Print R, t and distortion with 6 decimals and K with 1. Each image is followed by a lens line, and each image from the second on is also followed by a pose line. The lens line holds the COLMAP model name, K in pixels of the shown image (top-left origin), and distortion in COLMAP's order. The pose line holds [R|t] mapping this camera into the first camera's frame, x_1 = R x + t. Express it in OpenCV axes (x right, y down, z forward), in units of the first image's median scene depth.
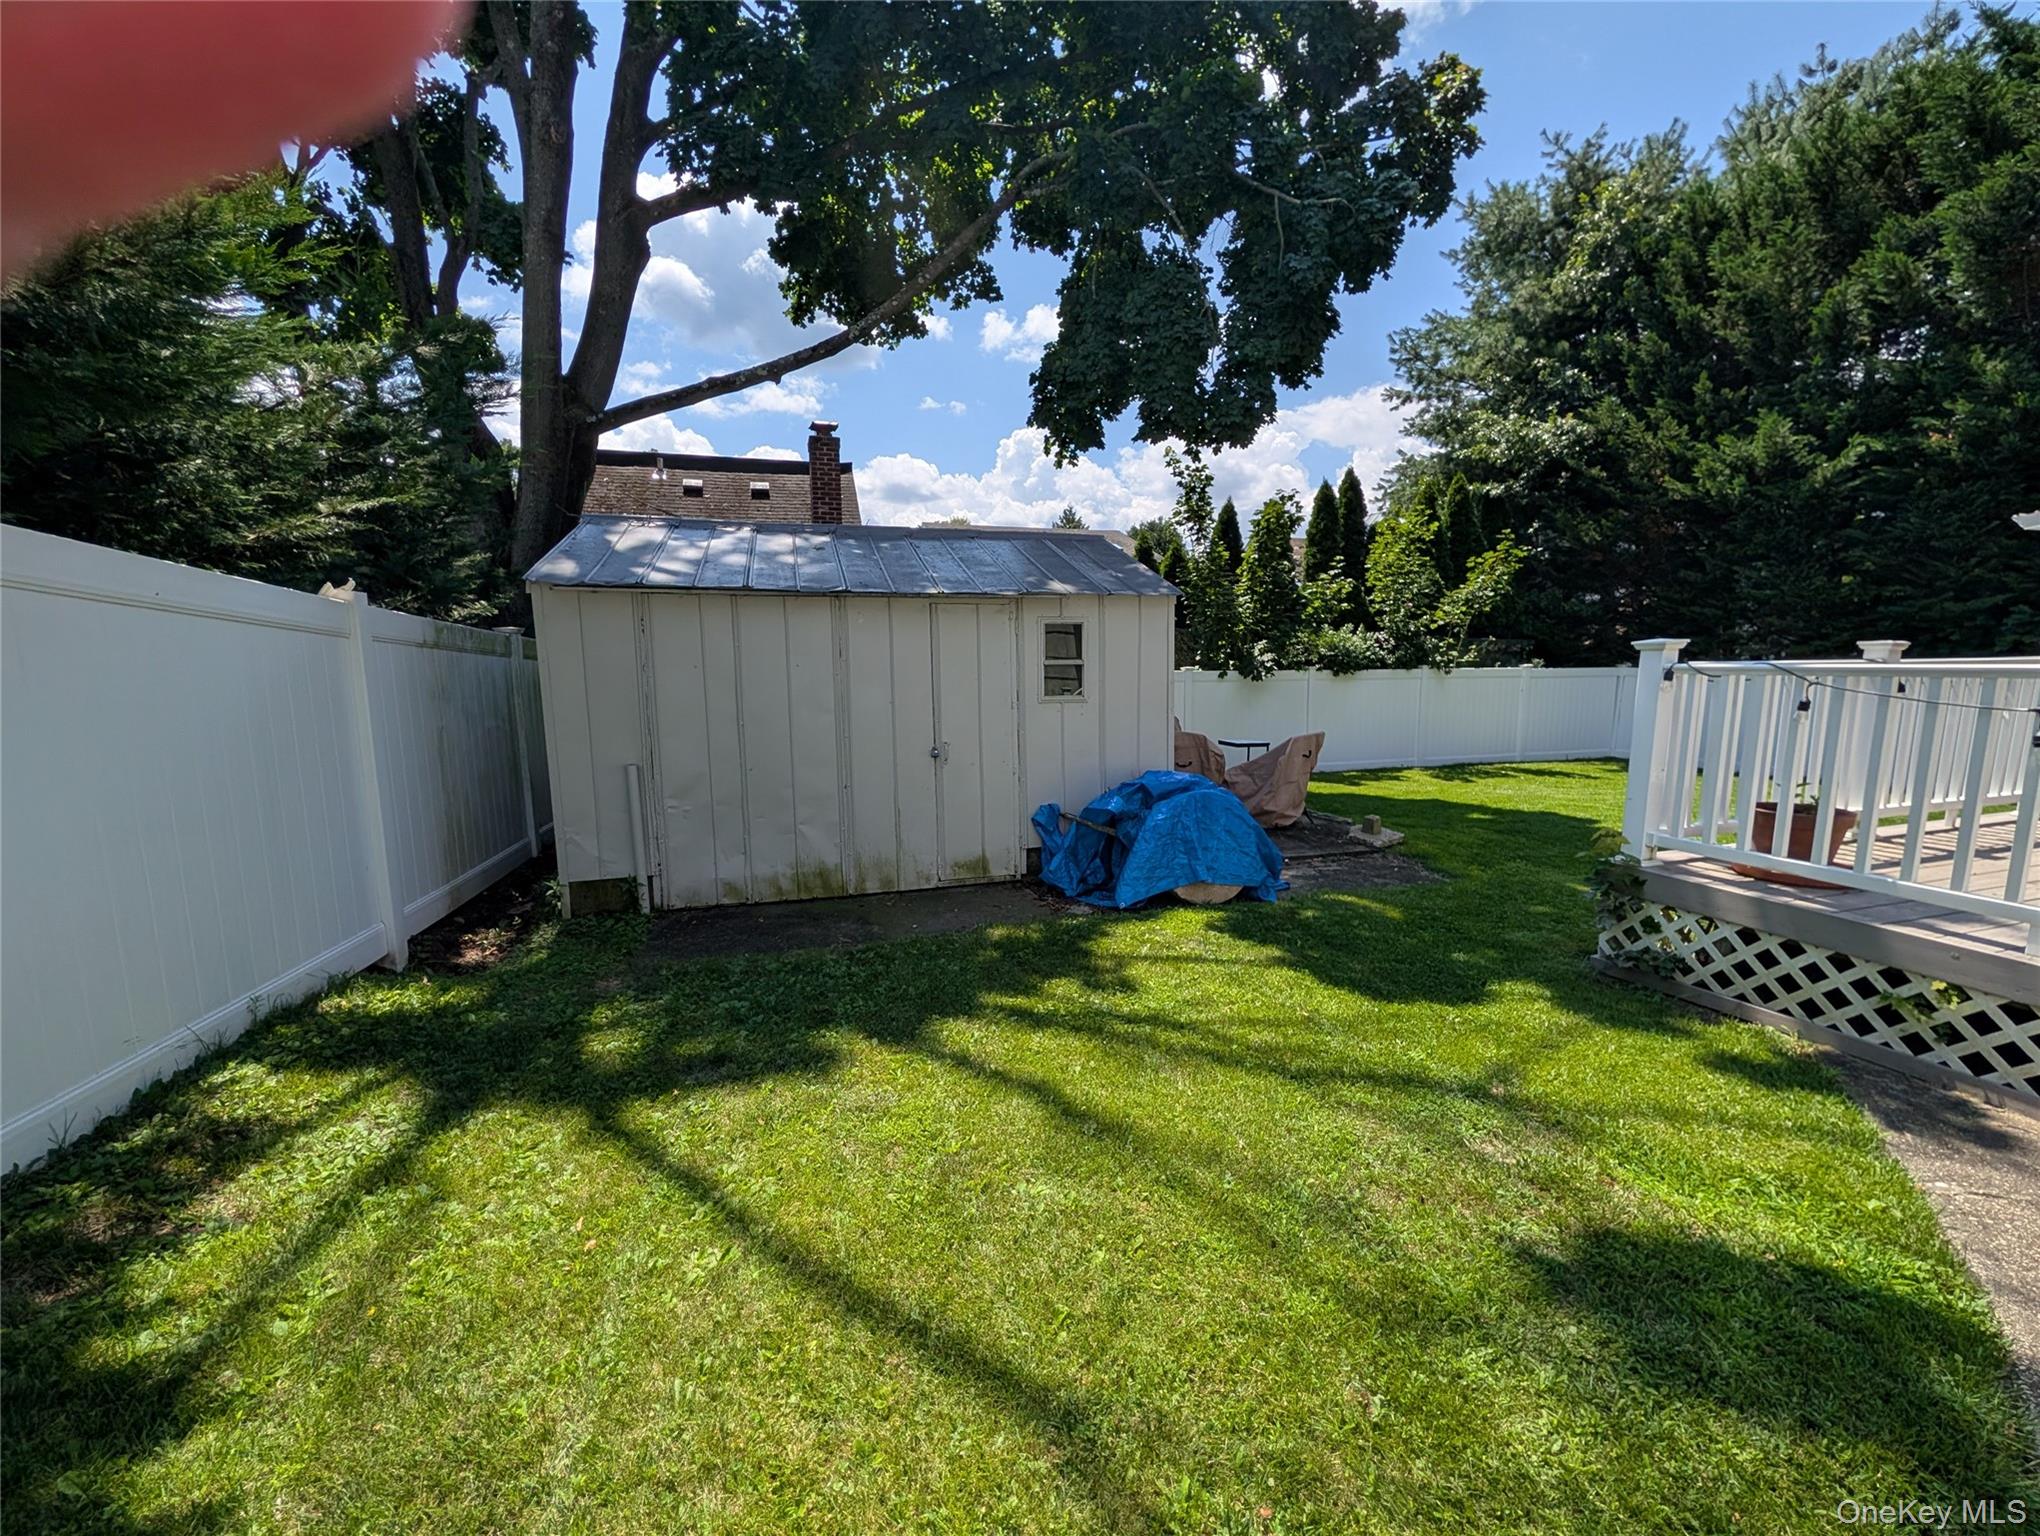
lens RADIAL K [[780.9, 0, 1014.1], [0, 780.9, 766.2], [0, 0, 1]] dist [0.001375, -0.000305]
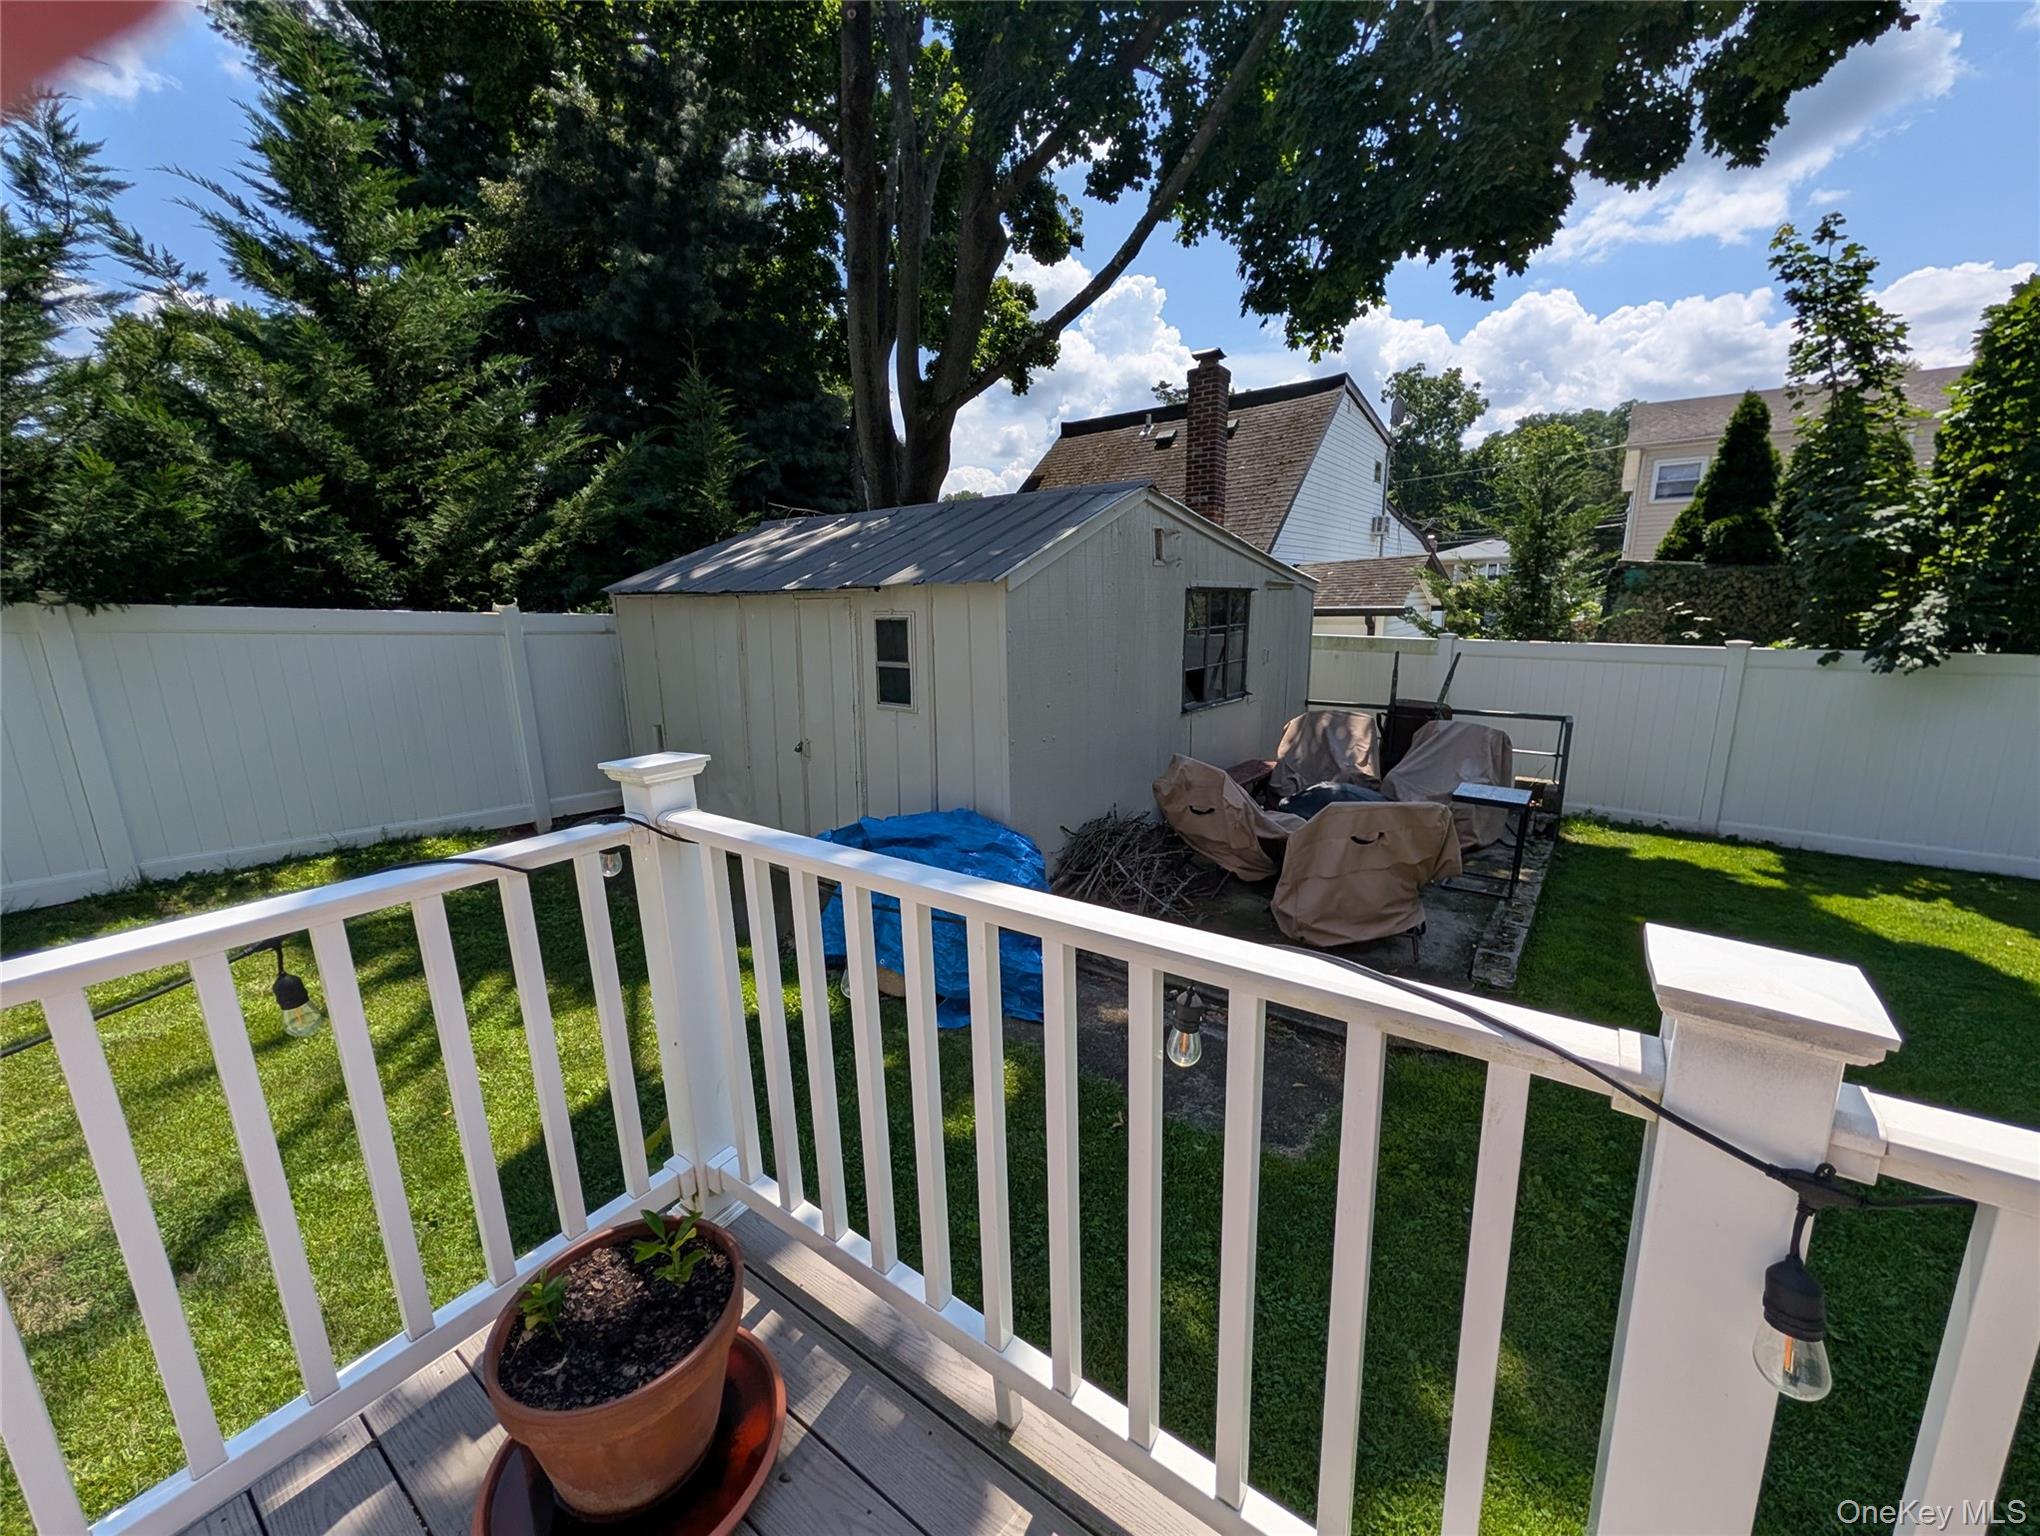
lens RADIAL K [[780.9, 0, 1021.1], [0, 780.9, 767.0], [0, 0, 1]] dist [0.001375, -0.000305]
pose [[0.604973, 0.164764, -0.779013, 0.733331], [-0.094648, 0.986301, 0.135103, -0.131956], [0.790601, -0.008001, 0.612279, 0.507068]]
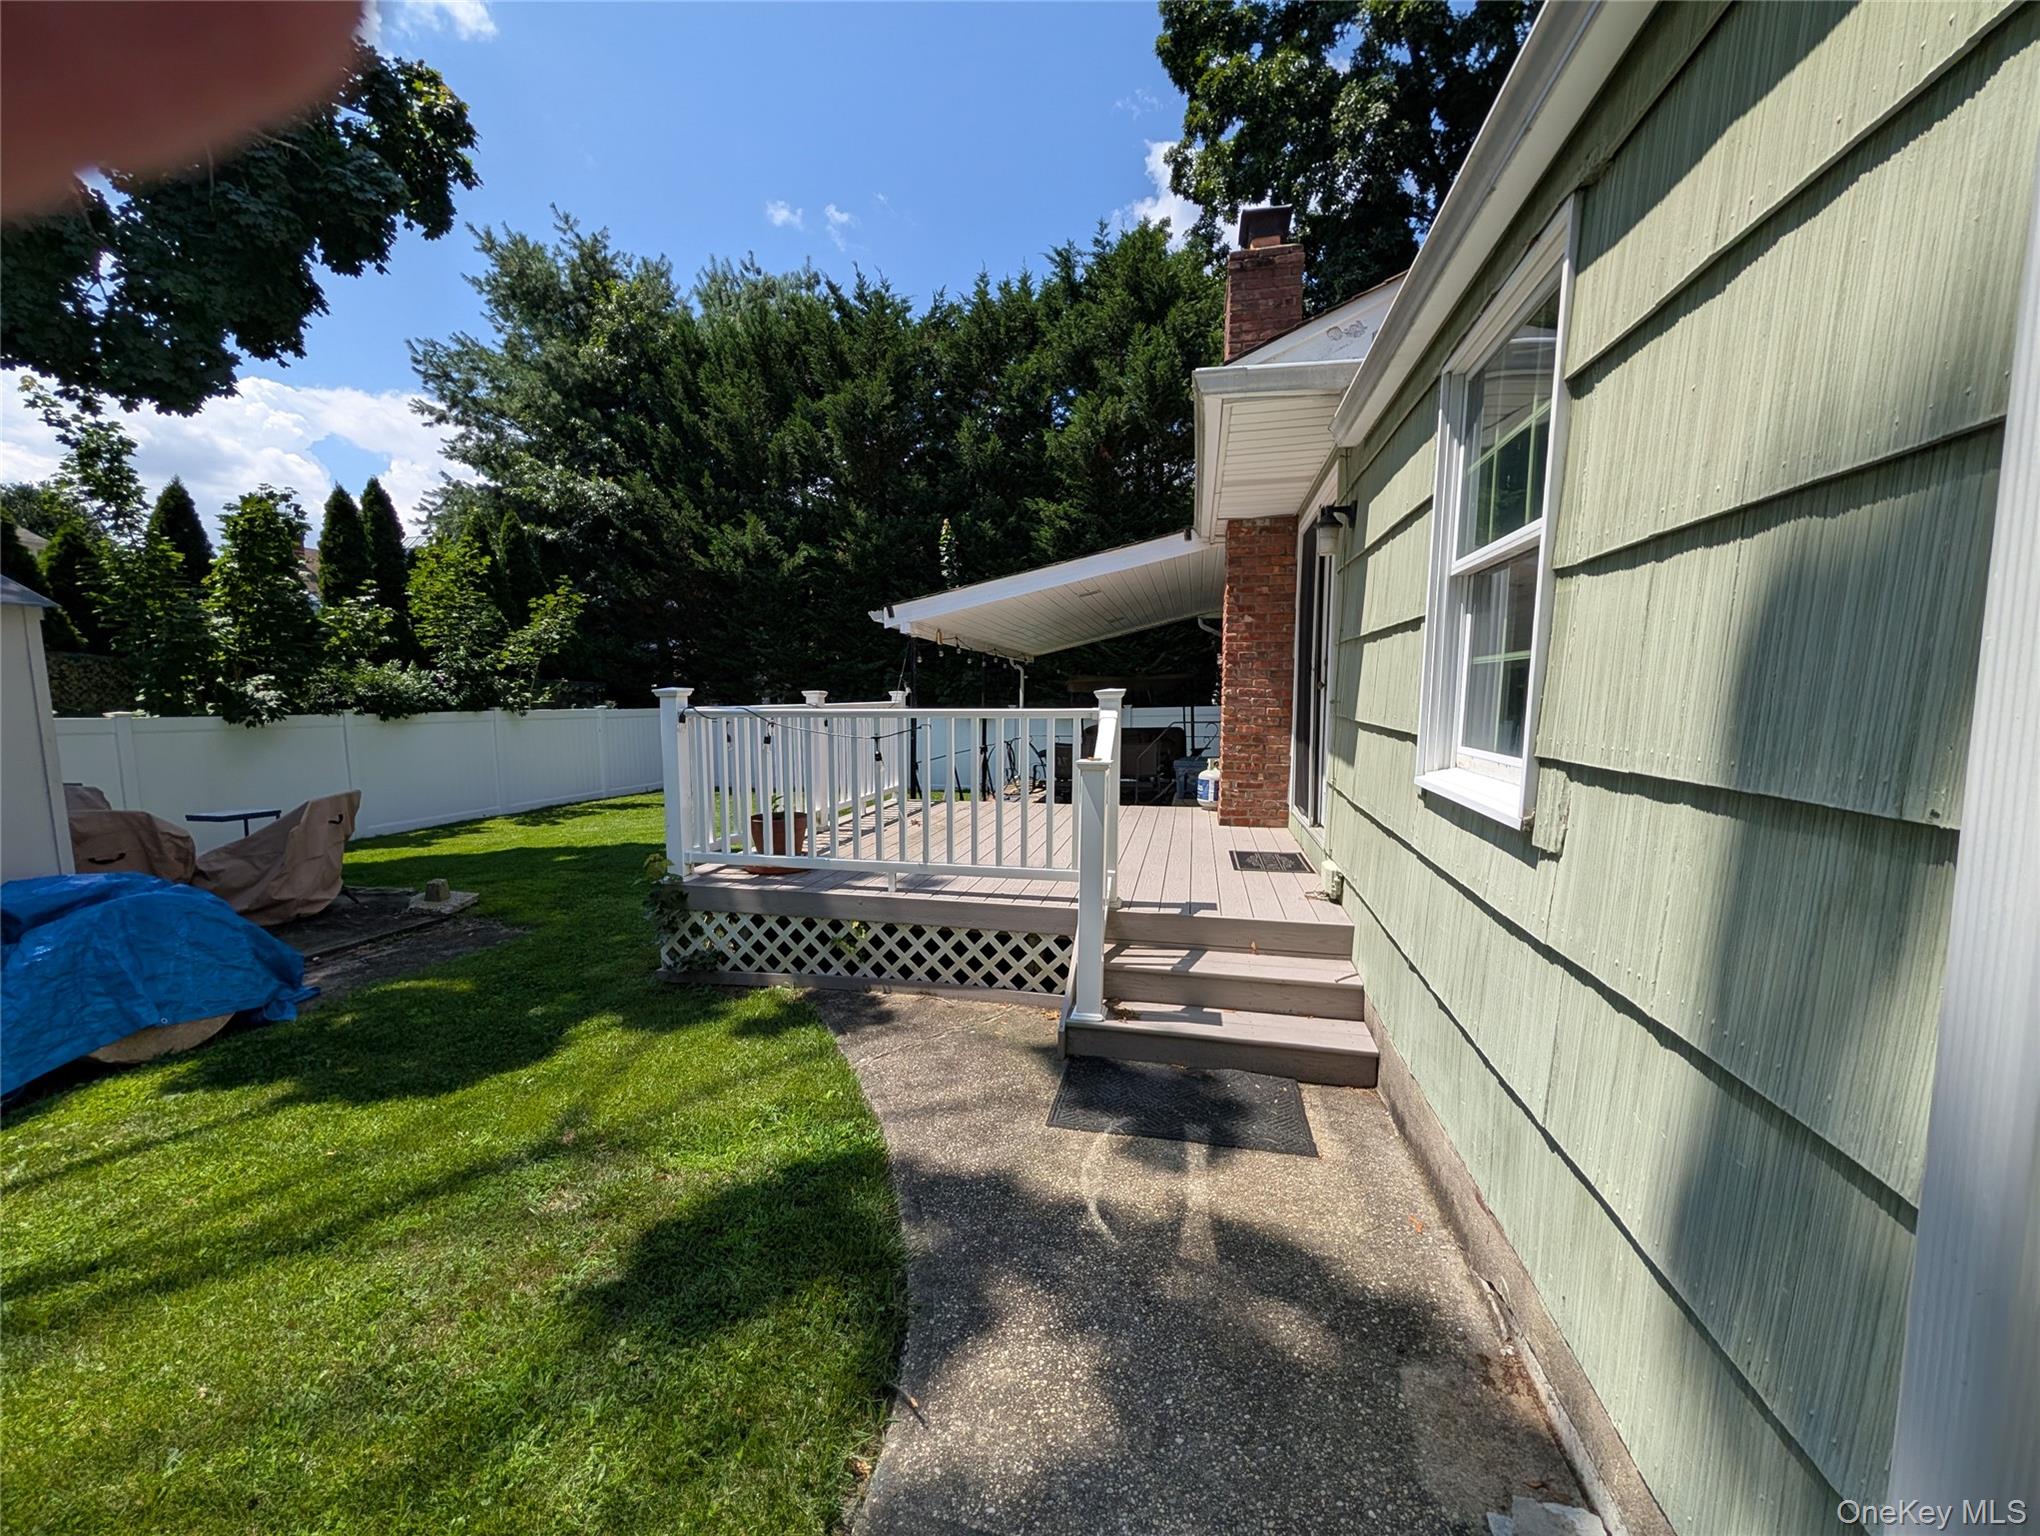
lens RADIAL K [[780.9, 0, 1022.1], [0, 780.9, 767.9], [0, 0, 1]] dist [0.001375, -0.000305]
pose [[0.500811, -0.075133, 0.862290, 0.037930], [0.114933, 0.993176, 0.019785, -0.003332], [-0.857892, 0.089197, 0.506029, -0.019864]]
